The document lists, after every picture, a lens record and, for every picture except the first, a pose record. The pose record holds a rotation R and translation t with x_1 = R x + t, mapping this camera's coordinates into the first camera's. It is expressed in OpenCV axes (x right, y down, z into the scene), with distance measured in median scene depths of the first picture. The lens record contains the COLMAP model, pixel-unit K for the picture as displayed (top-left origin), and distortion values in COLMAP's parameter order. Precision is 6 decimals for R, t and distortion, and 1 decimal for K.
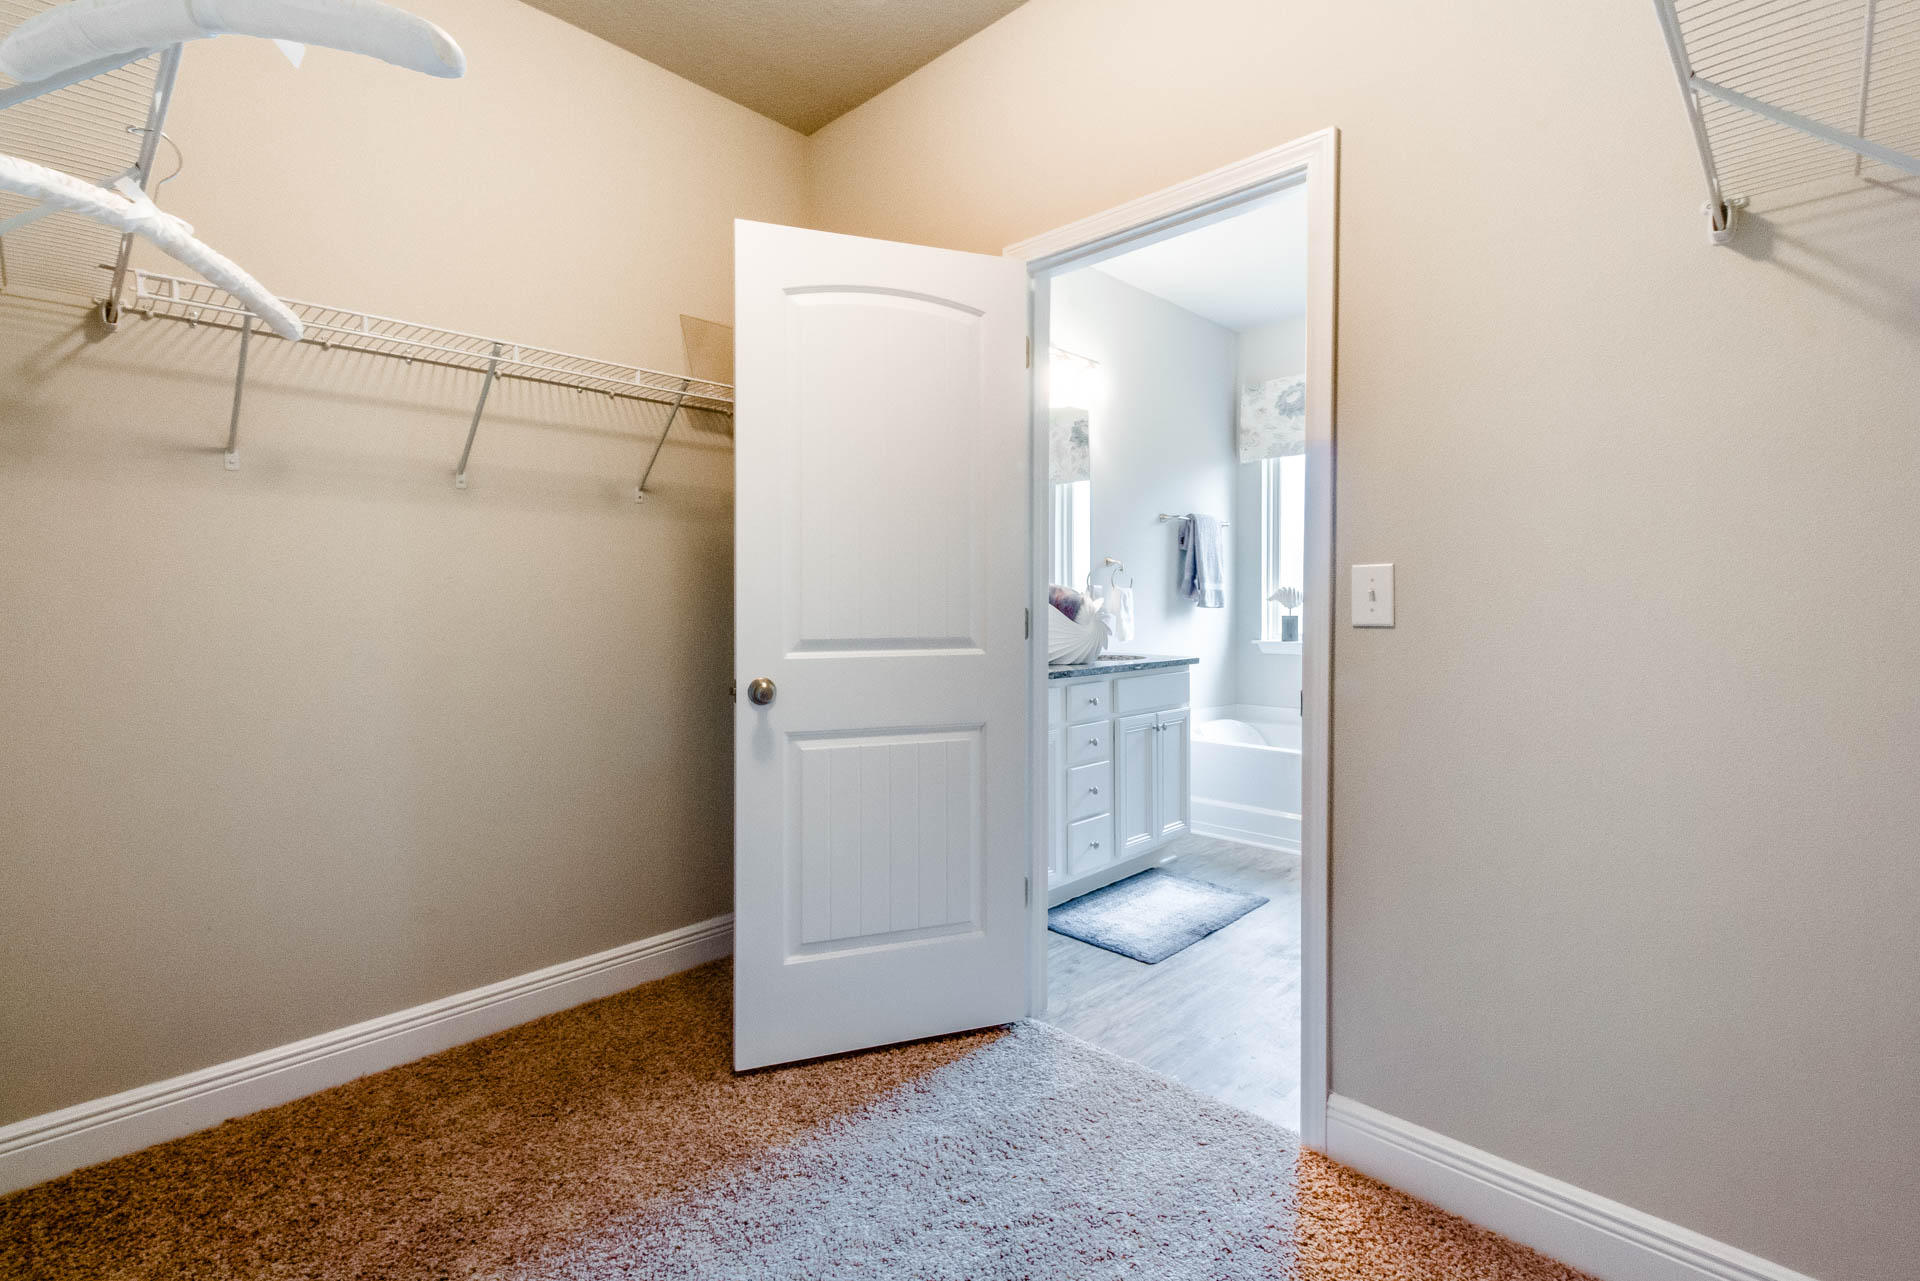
lens RADIAL K [[884.2, 0, 955.0], [0, 884.2, 630.3], [0, 0, 1]] dist [0.021874, -0.000179]
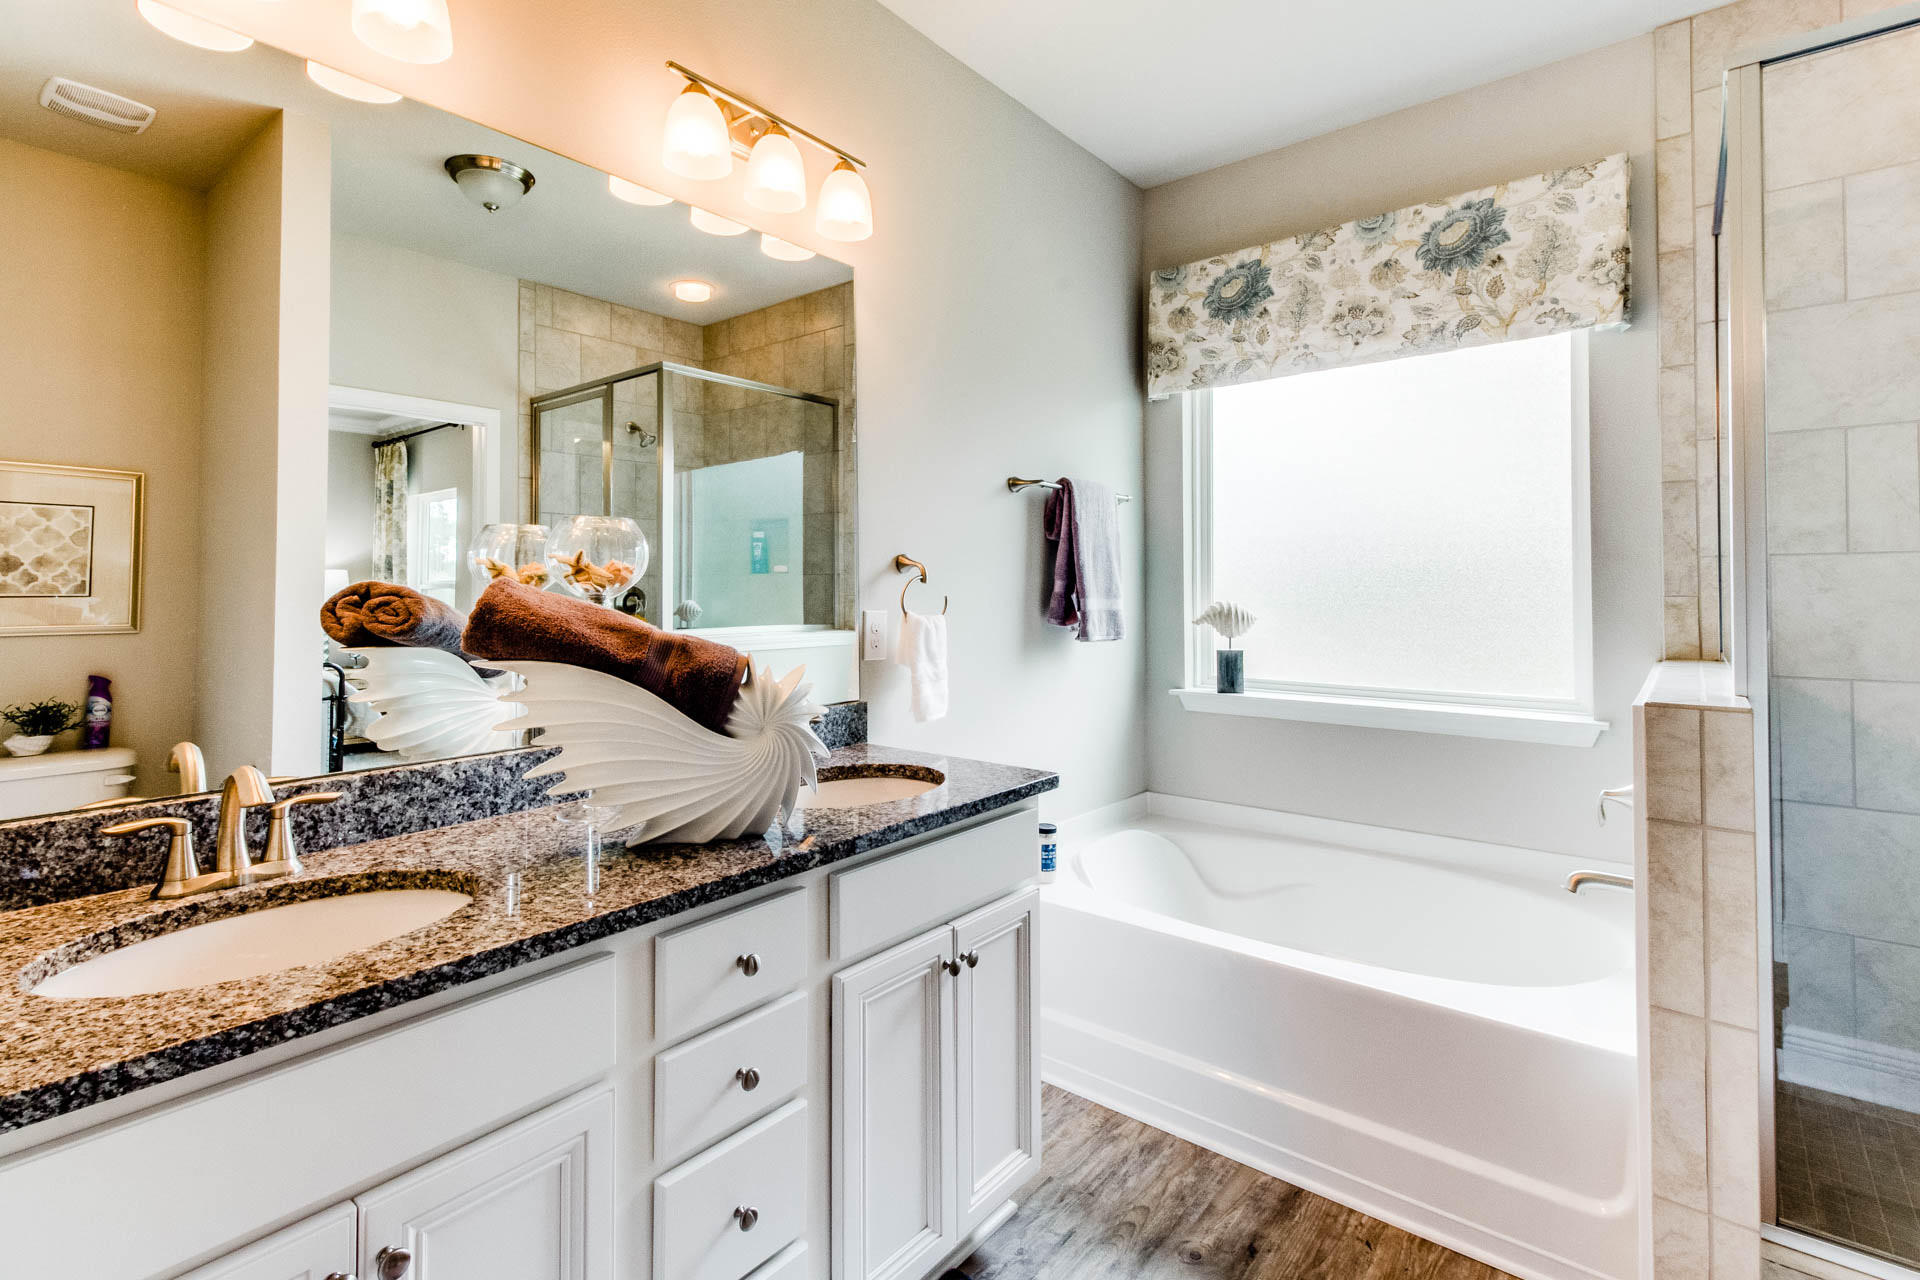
lens RADIAL K [[884.2, 0, 997.4], [0, 884.2, 579.9], [0, 0, 1]] dist [0.021874, -0.000179]
pose [[0.991741, 0.004070, 0.128195, 0.150742], [0.000172, 0.999453, -0.033069, -0.046911], [-0.128259, 0.032818, 0.991198, 0.443189]]
